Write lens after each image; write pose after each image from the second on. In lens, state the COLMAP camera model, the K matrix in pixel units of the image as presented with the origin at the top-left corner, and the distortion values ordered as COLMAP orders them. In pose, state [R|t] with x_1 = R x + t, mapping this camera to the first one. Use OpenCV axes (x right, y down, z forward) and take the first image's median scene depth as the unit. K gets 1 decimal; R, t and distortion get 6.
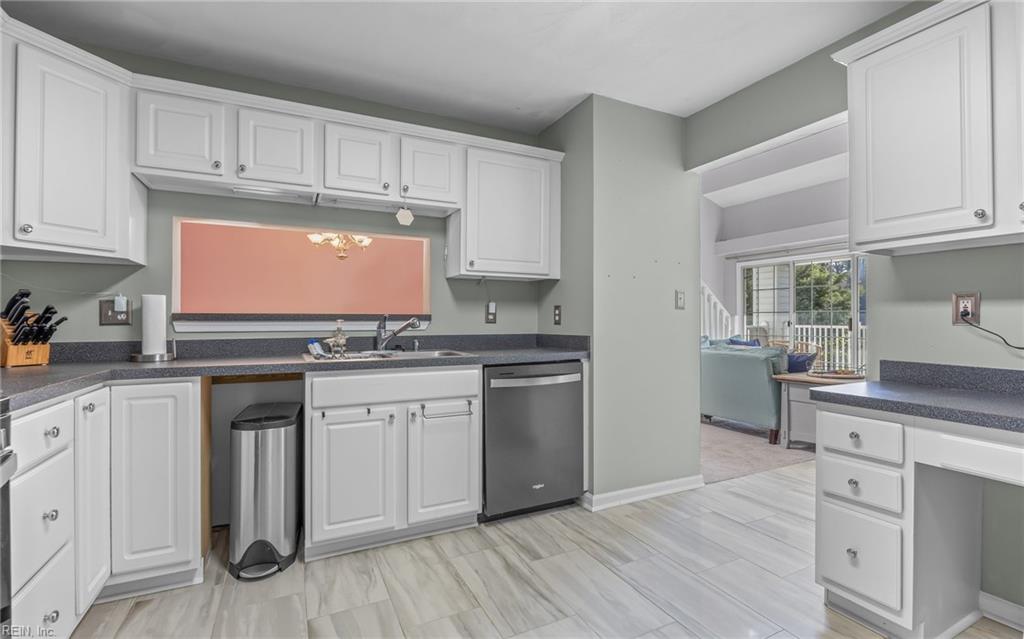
lens RADIAL K [[452.8, 0, 503.2], [0, 452.8, 318.3], [0, 0, 1]] dist [-0.010448, 0.000772]
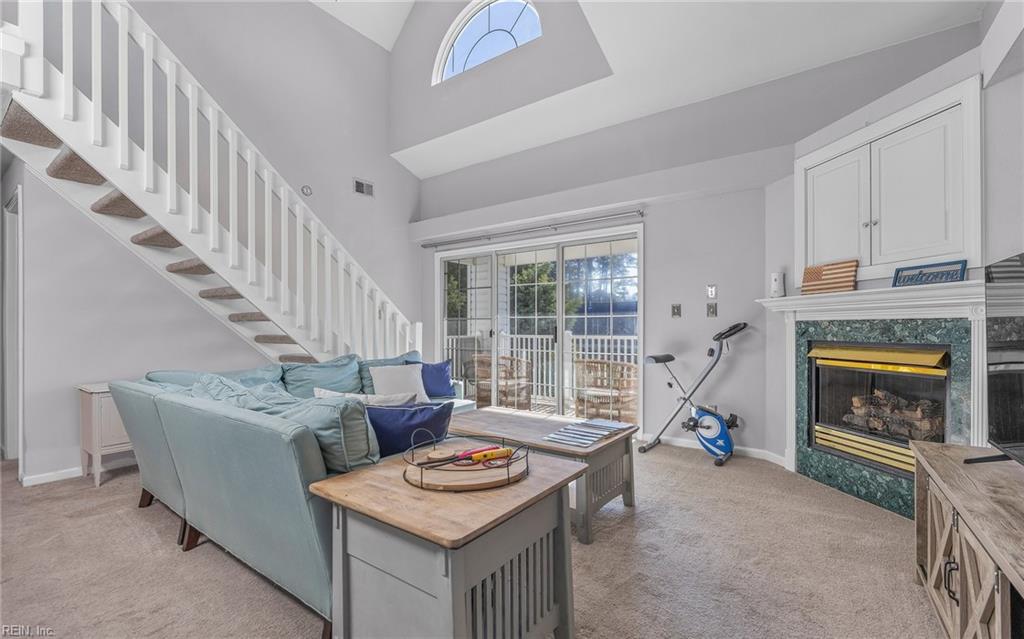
lens RADIAL K [[441.7, 0, 512.3], [0, 441.7, 328.1], [0, 0, 1]] dist [-0.002786, -0.000542]
pose [[0.875639, 0.000704, 0.482965, 1.012283], [-0.000954, 1.000000, 0.000274, 0.010125], [-0.482965, -0.000701, 0.875640, 1.079983]]
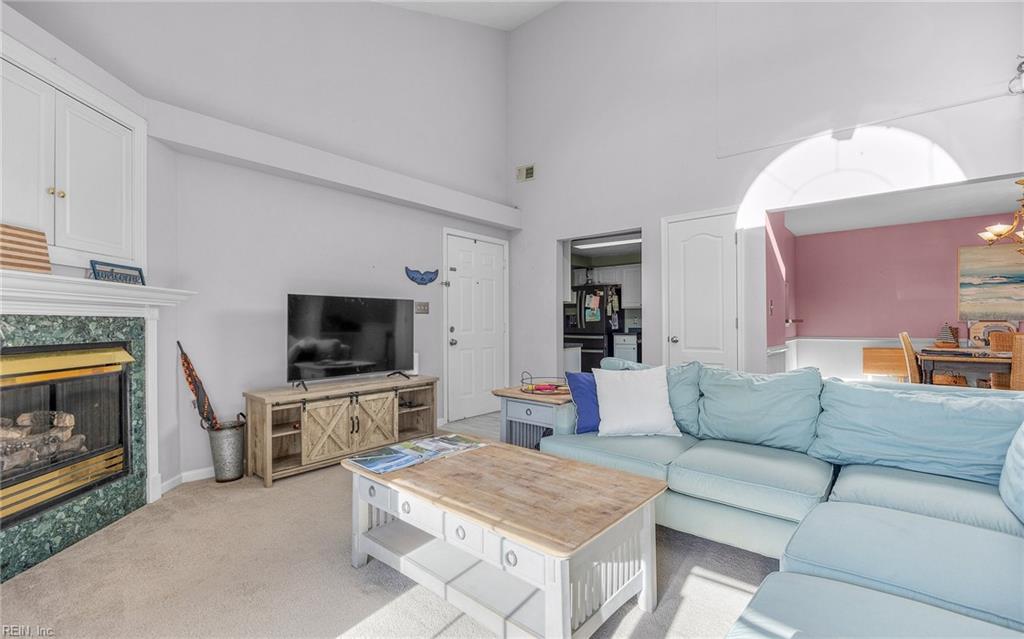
lens RADIAL K [[452.8, 0, 517.3], [0, 452.8, 323.2], [0, 0, 1]] dist [-0.010448, 0.000772]
pose [[-0.906737, 0.003730, -0.421679, 1.995309], [0.005203, 0.999984, -0.002343, 0.009808], [0.421664, -0.004318, -0.906742, 2.992129]]
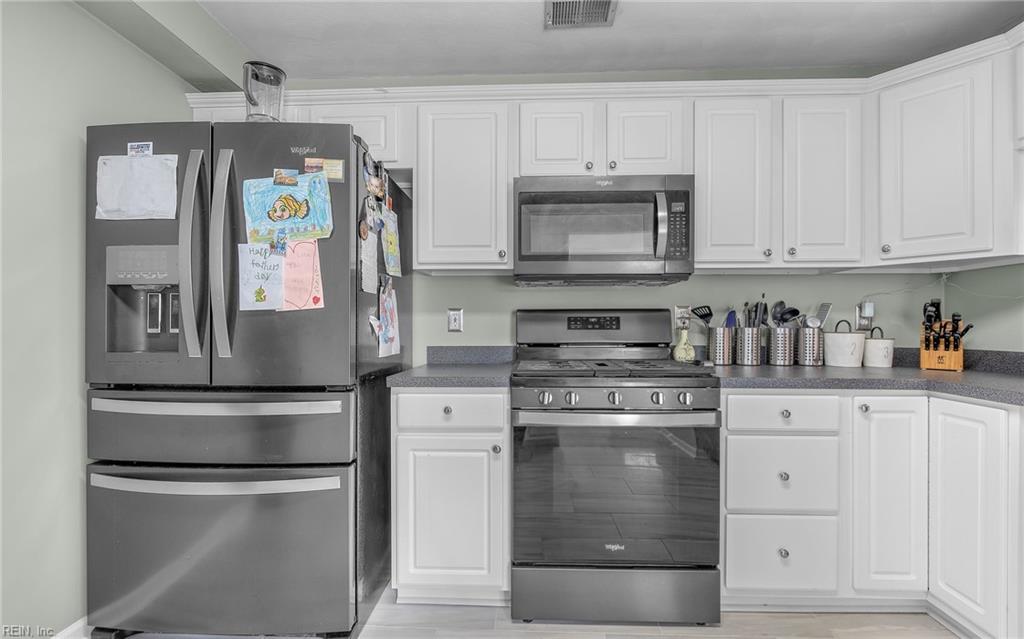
lens RADIAL K [[441.7, 0, 519.4], [0, 441.7, 327.5], [0, 0, 1]] dist [-0.002786, -0.000542]
pose [[-0.463886, 0.003822, -0.885886, 0.281378], [0.002972, 0.999992, 0.002759, -0.001040], [0.885890, -0.001353, -0.463894, 0.505536]]
